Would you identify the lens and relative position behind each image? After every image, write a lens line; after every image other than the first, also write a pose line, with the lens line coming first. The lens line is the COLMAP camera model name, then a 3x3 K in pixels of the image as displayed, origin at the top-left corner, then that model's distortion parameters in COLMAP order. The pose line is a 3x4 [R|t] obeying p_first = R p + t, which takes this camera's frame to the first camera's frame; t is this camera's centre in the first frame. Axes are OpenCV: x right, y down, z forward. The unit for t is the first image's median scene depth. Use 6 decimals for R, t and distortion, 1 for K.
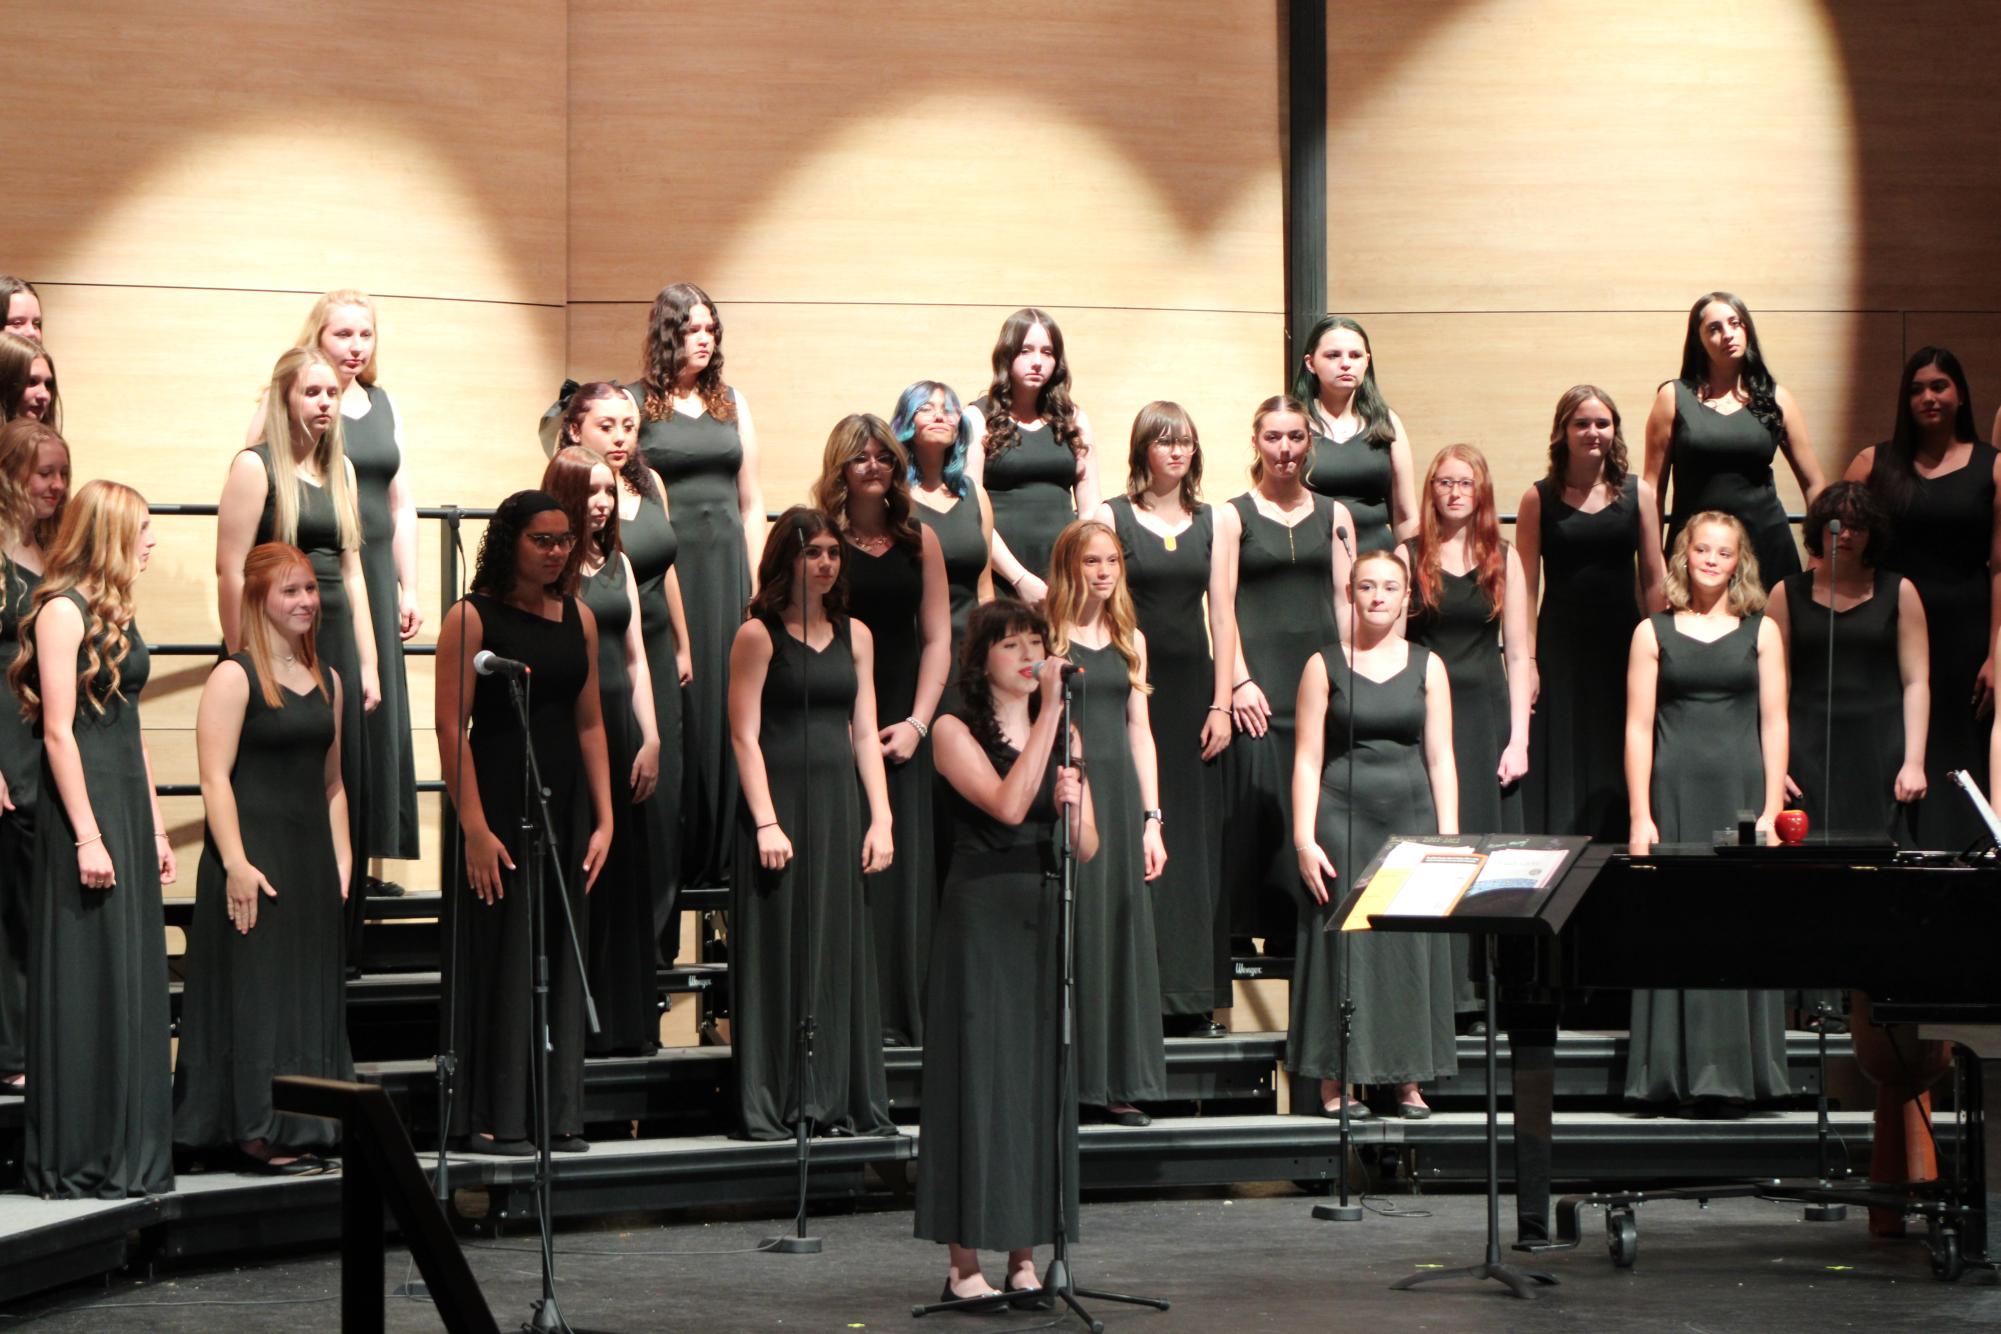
lens RADIAL K [[7556.9, 0, 1008.2], [0, 7556.9, 672.0], [0, 0, 1]] dist [-0.001775, -0.512298]
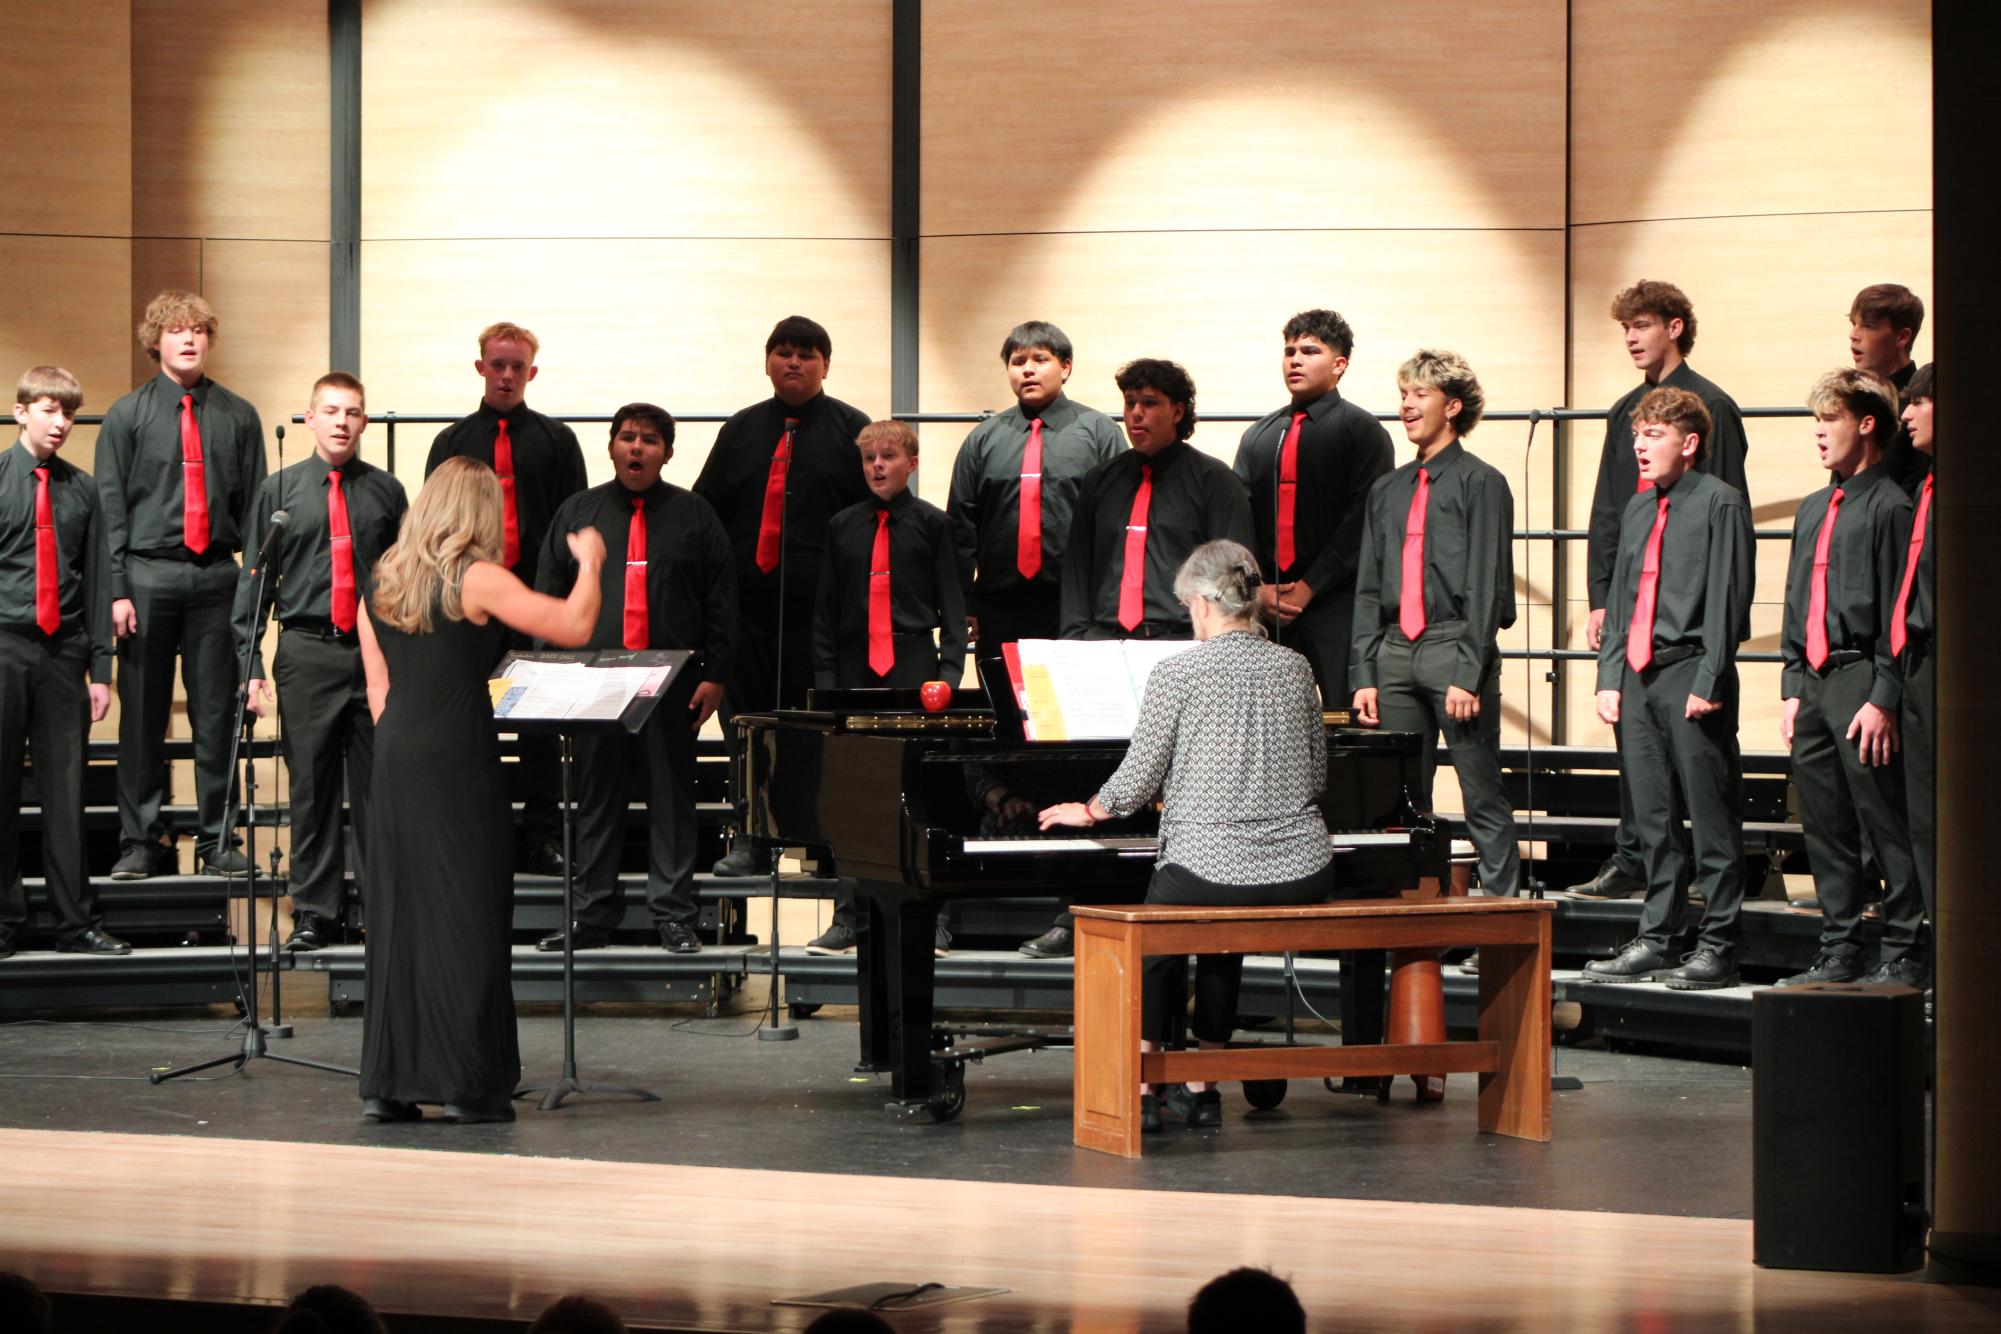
lens RADIAL K [[6994.6, 0, 991.7], [0, 6994.6, 667.8], [0, 0, 1]] dist [-0.130481, 0.494591]
pose [[0.480013, 0.018434, -0.877068, 0.840622], [-0.003969, 0.999815, 0.018842, -0.002486], [0.877252, -0.005563, 0.479997, 0.441490]]
